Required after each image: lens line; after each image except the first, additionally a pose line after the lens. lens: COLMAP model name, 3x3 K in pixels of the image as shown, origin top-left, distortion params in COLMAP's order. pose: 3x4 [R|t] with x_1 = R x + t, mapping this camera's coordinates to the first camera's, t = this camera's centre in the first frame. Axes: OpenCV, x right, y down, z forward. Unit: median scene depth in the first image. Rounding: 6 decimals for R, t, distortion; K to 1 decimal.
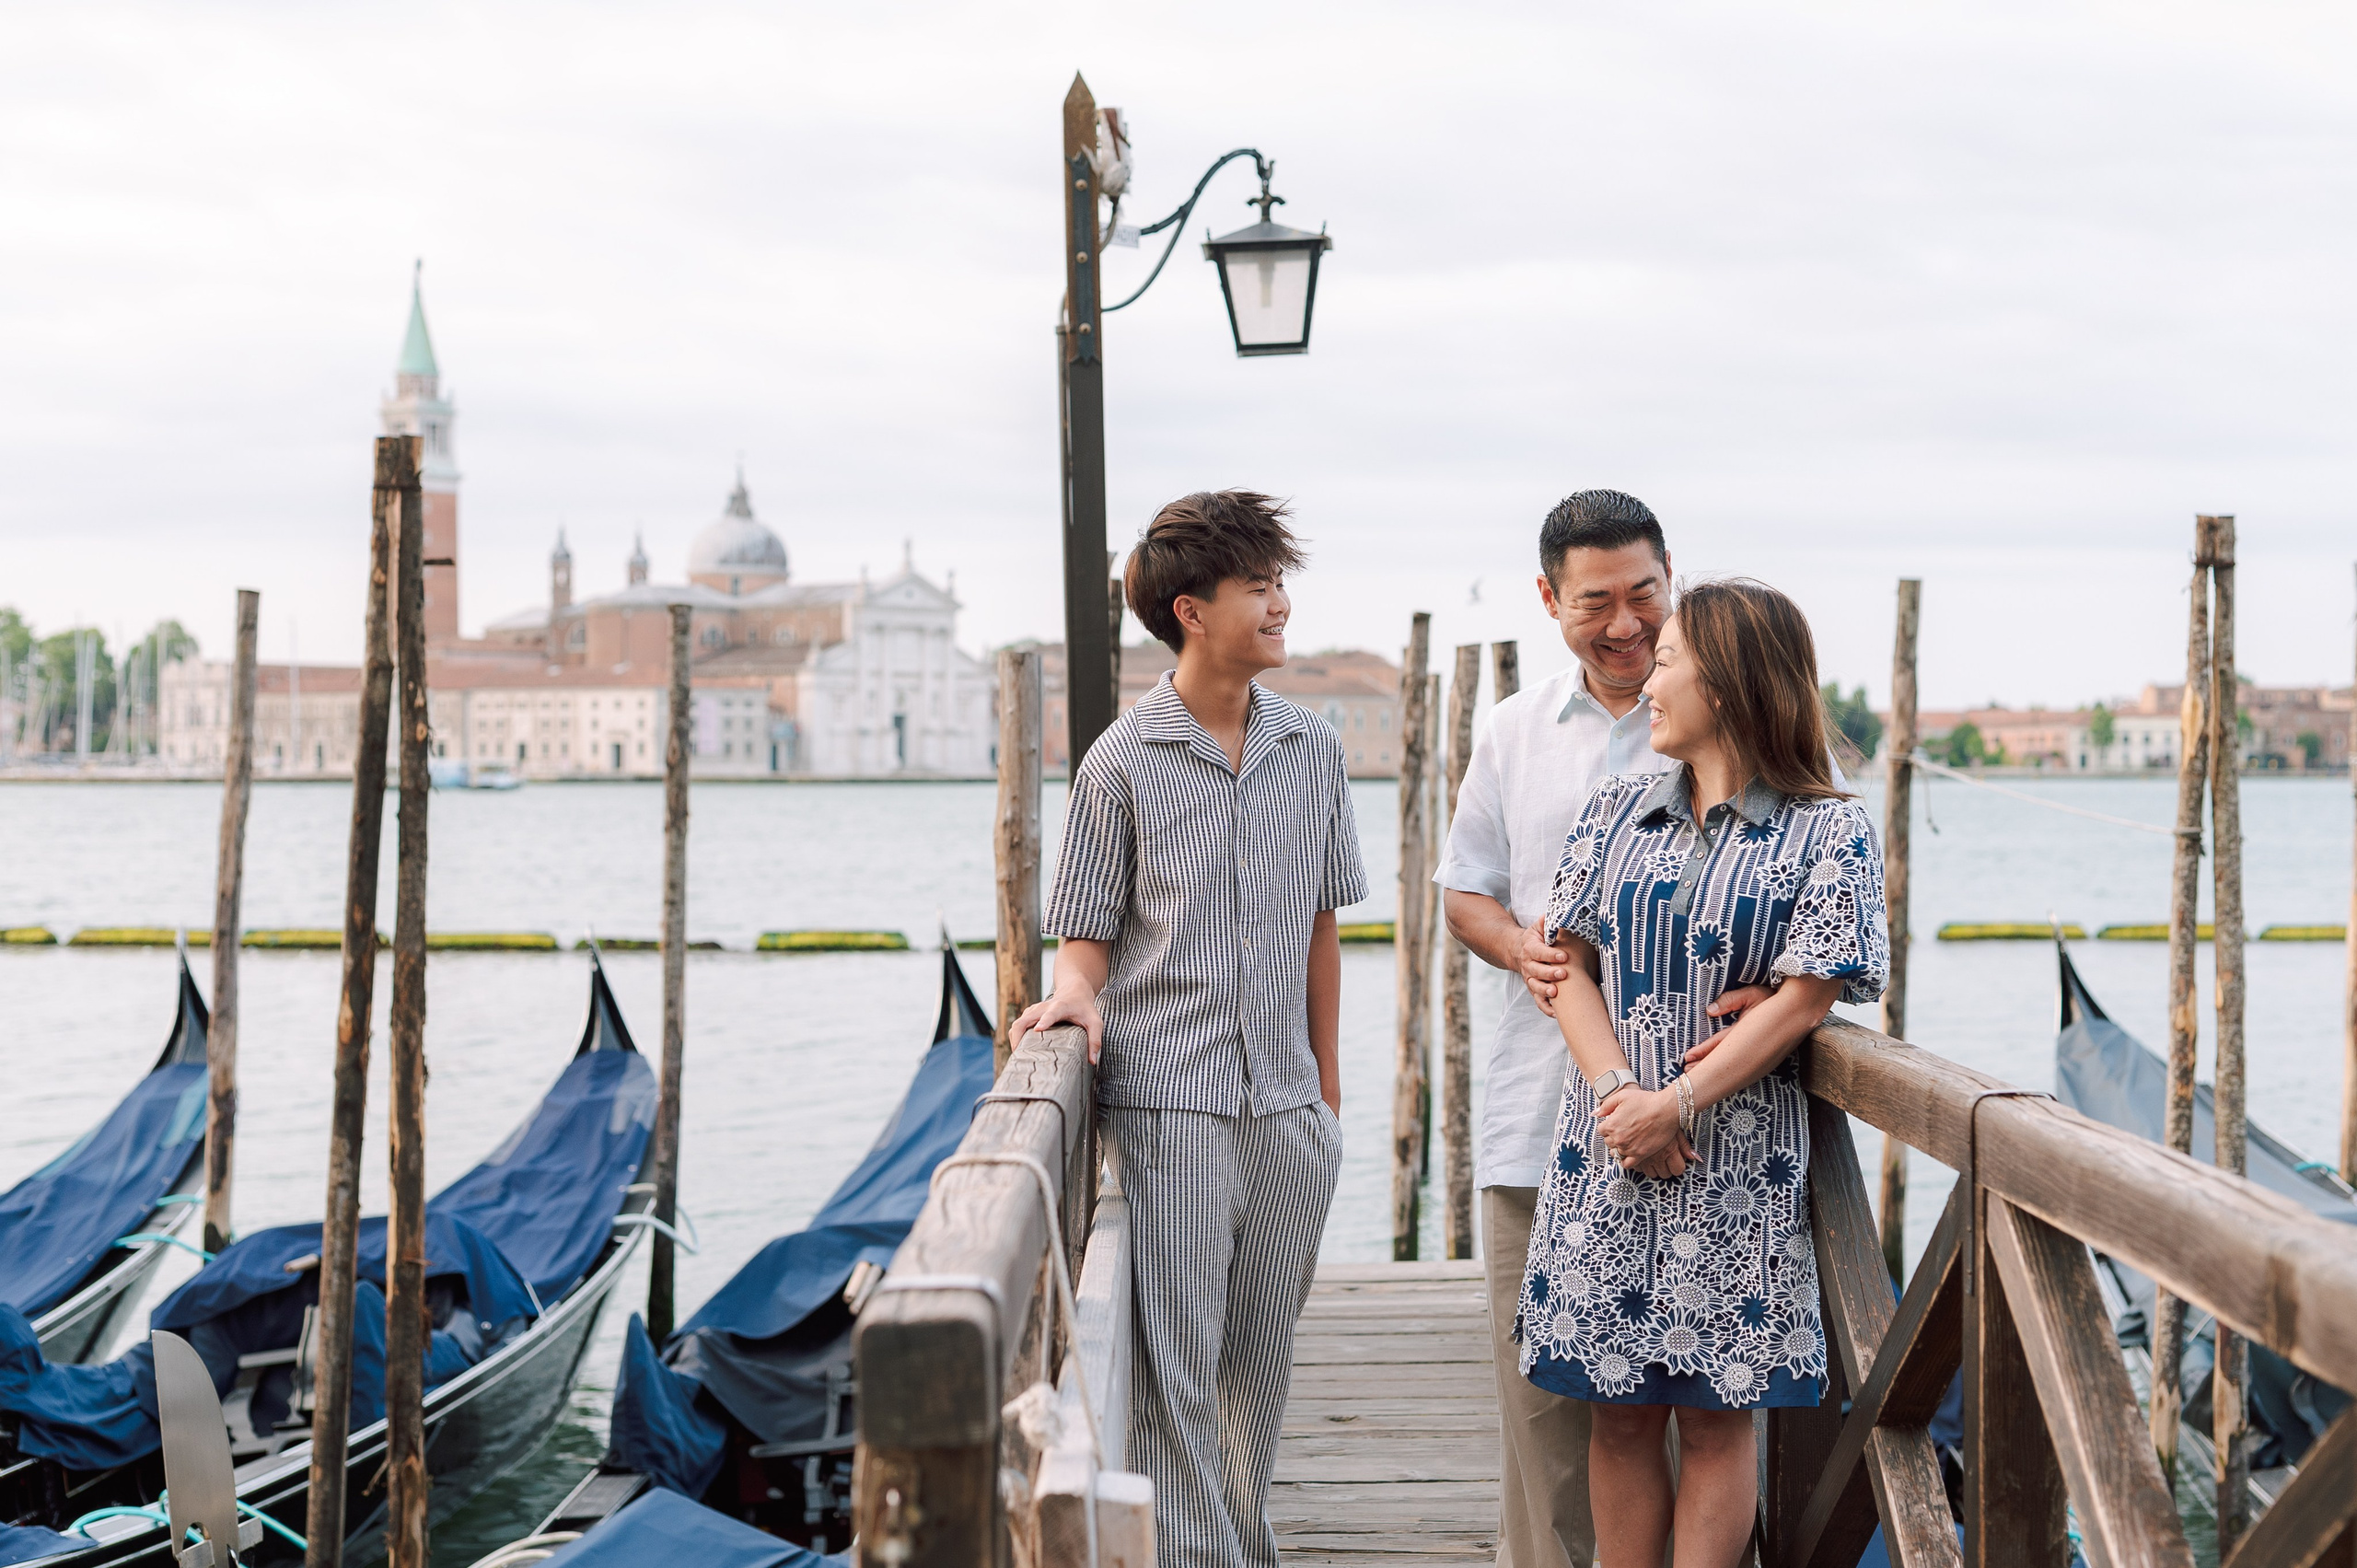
lens RADIAL K [[3459.8, 0, 1252.1], [0, 3459.8, 721.9], [0, 0, 1]] dist [-0.004164, 0.057672]
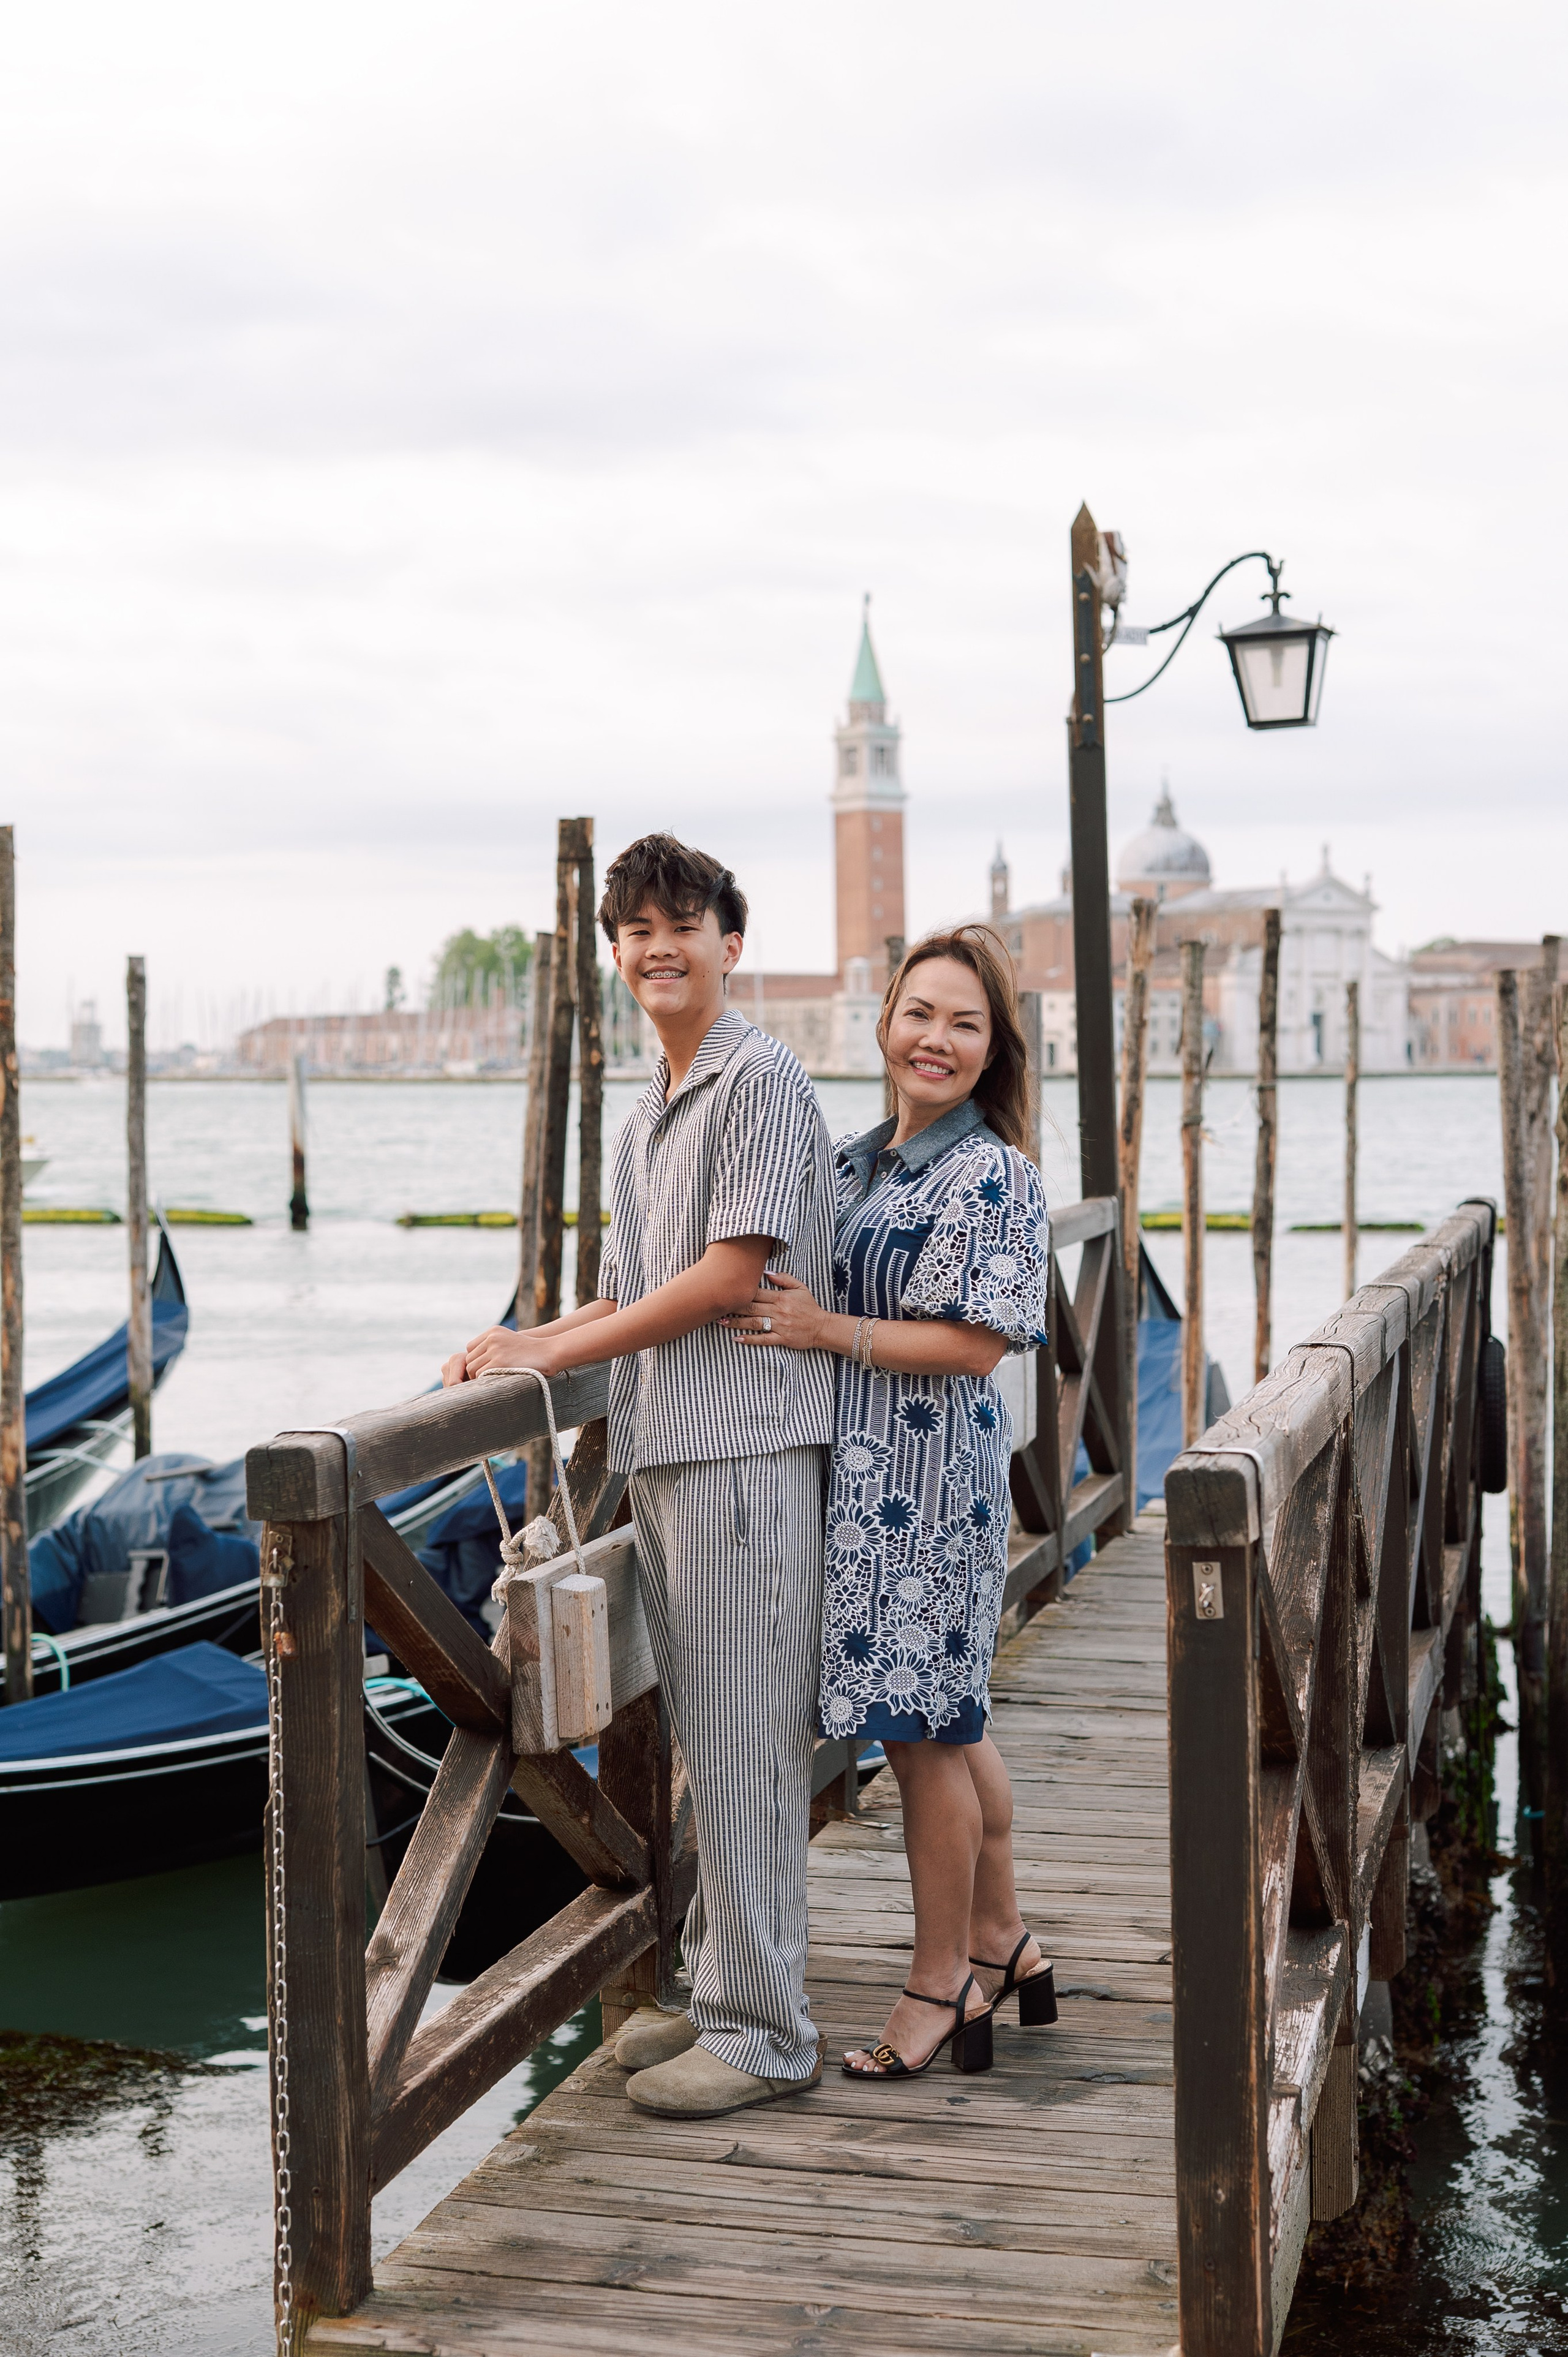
lens RADIAL K [[3283.8, 0, 779.9], [0, 3283.8, 1185.0], [0, 0, 1]] dist [0.003814, 0.008424]
pose [[0.965120, 0.003108, -0.261791, 0.132723], [0.009972, 0.998767, 0.048622, -0.008159], [0.261620, -0.049537, 0.963899, -0.117287]]
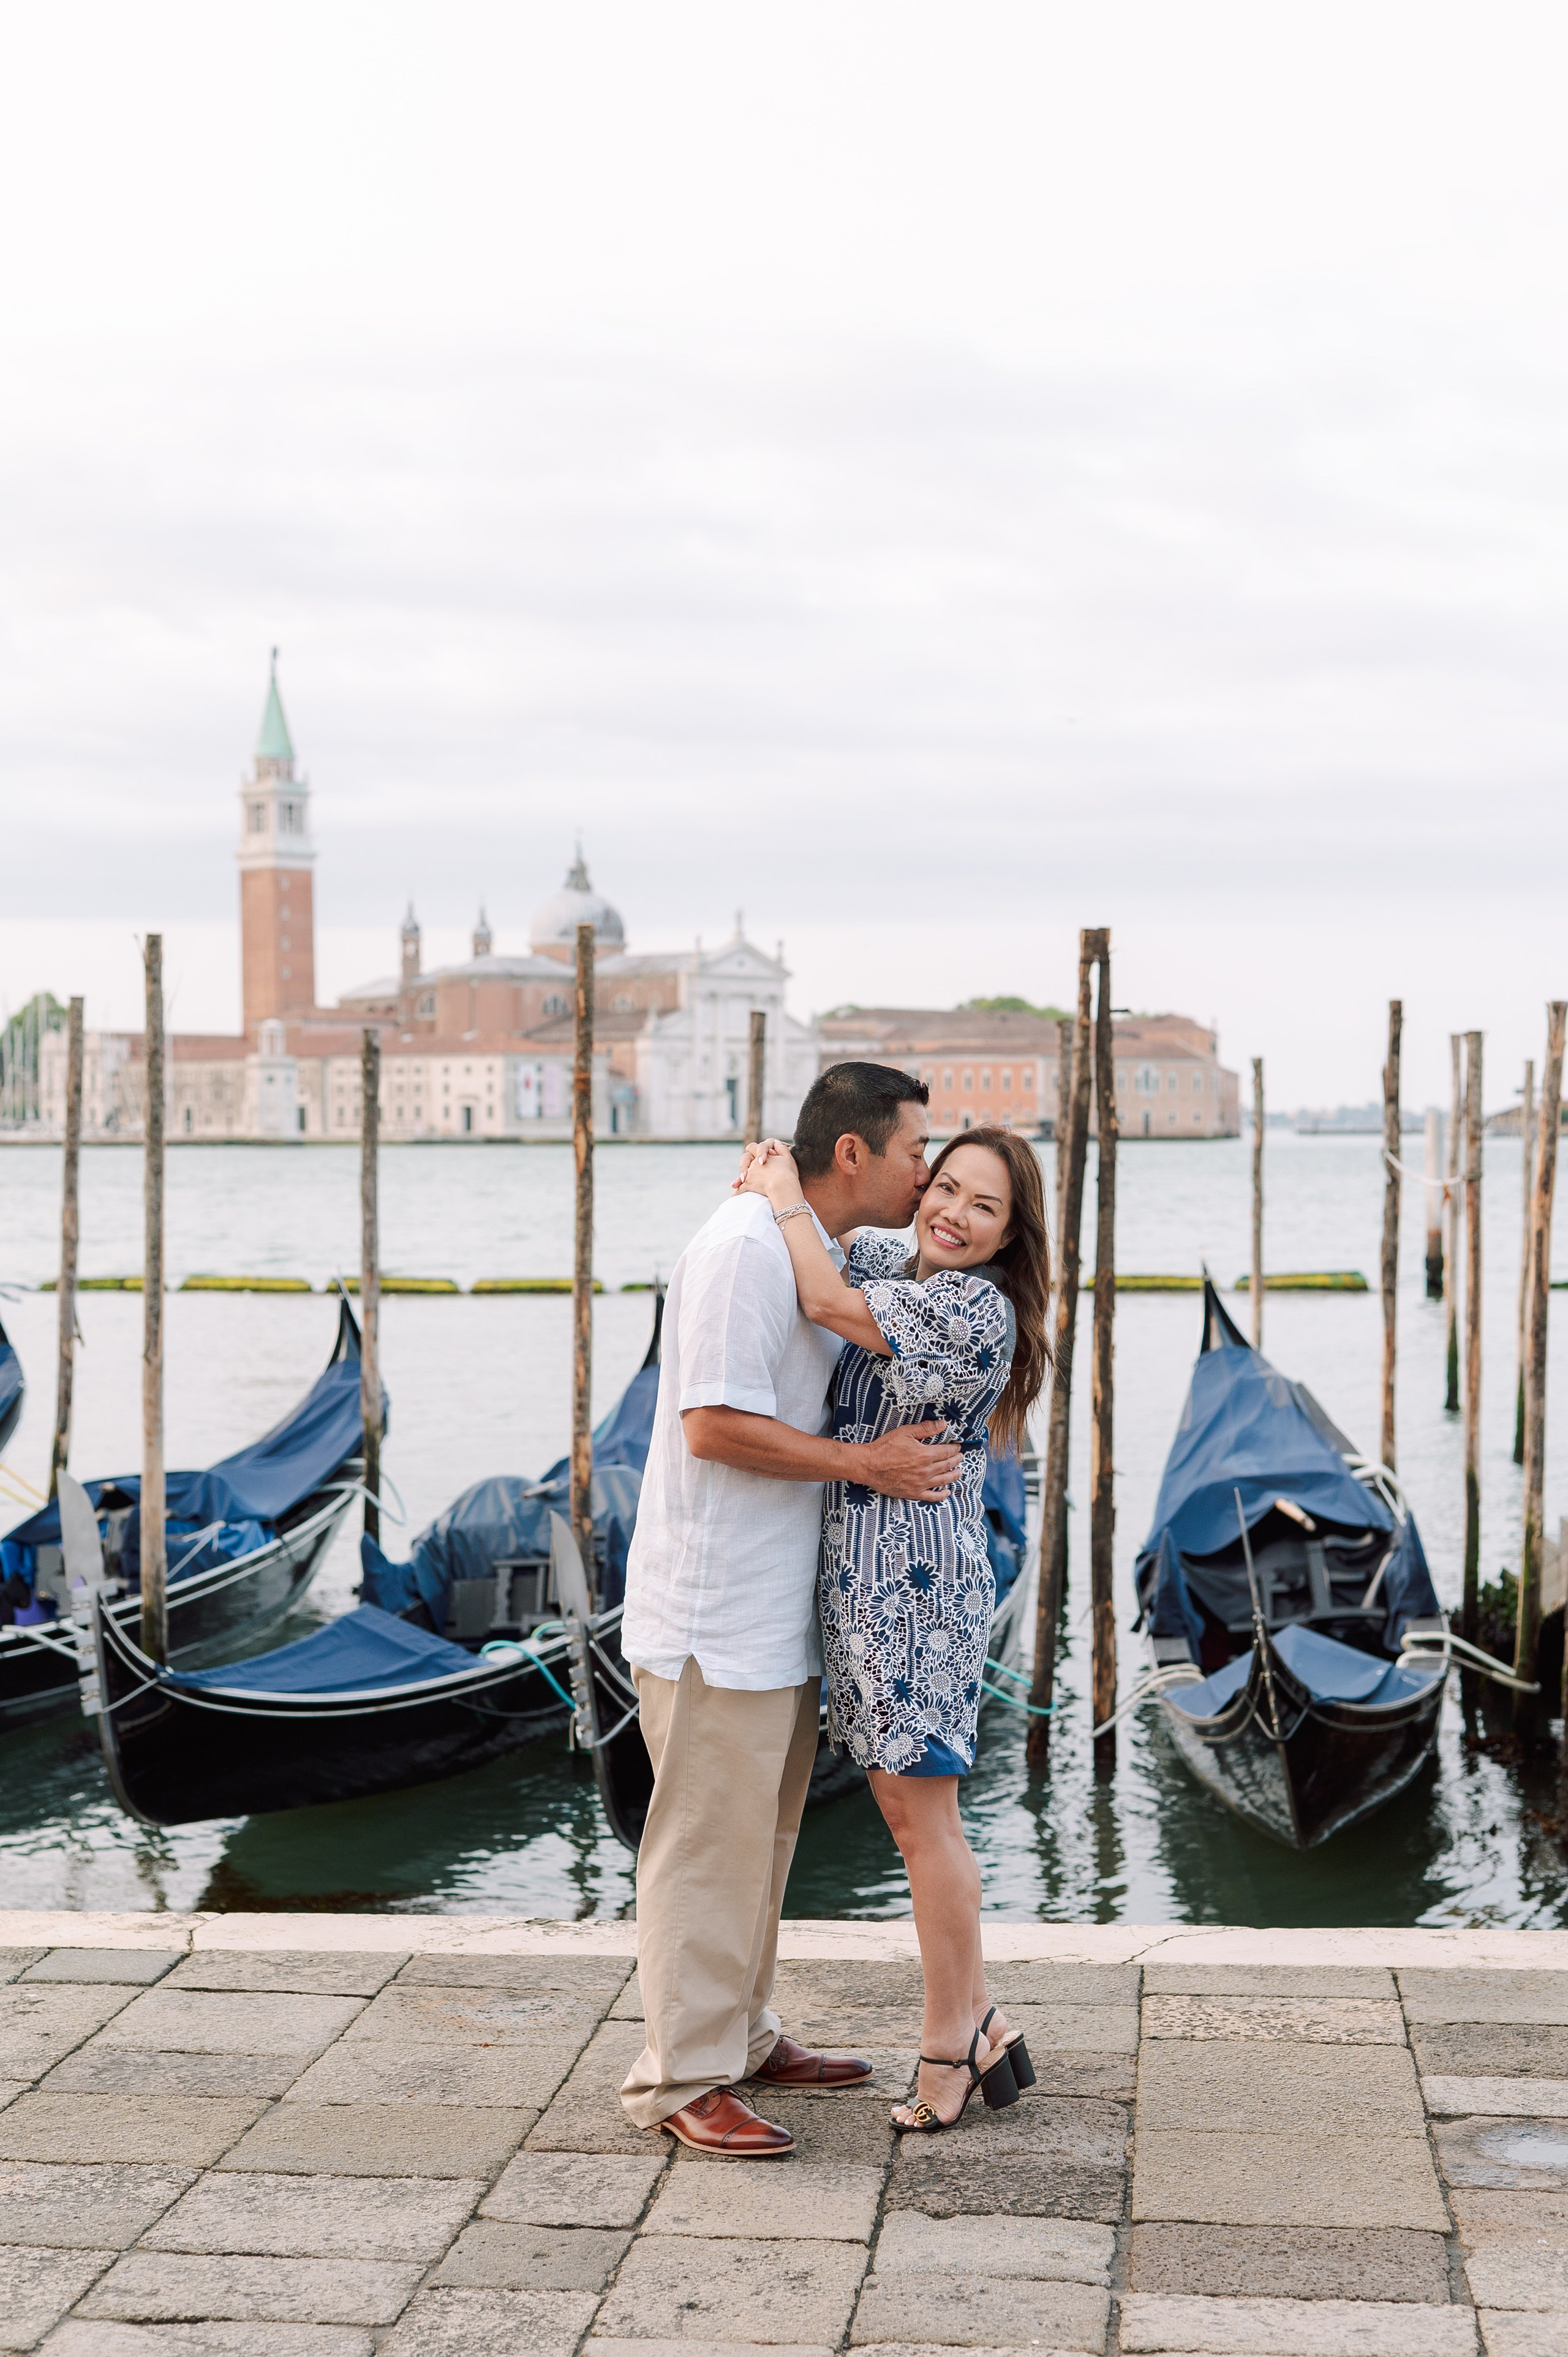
lens RADIAL K [[3328.2, 0, 799.4], [0, 3328.2, 1186.4], [0, 0, 1]] dist [-0.002200, 0.050583]
pose [[0.996887, -0.001663, -0.078822, -0.266945], [0.004083, 0.999525, 0.030555, -0.015151], [0.078734, -0.030782, 0.996420, -0.467648]]
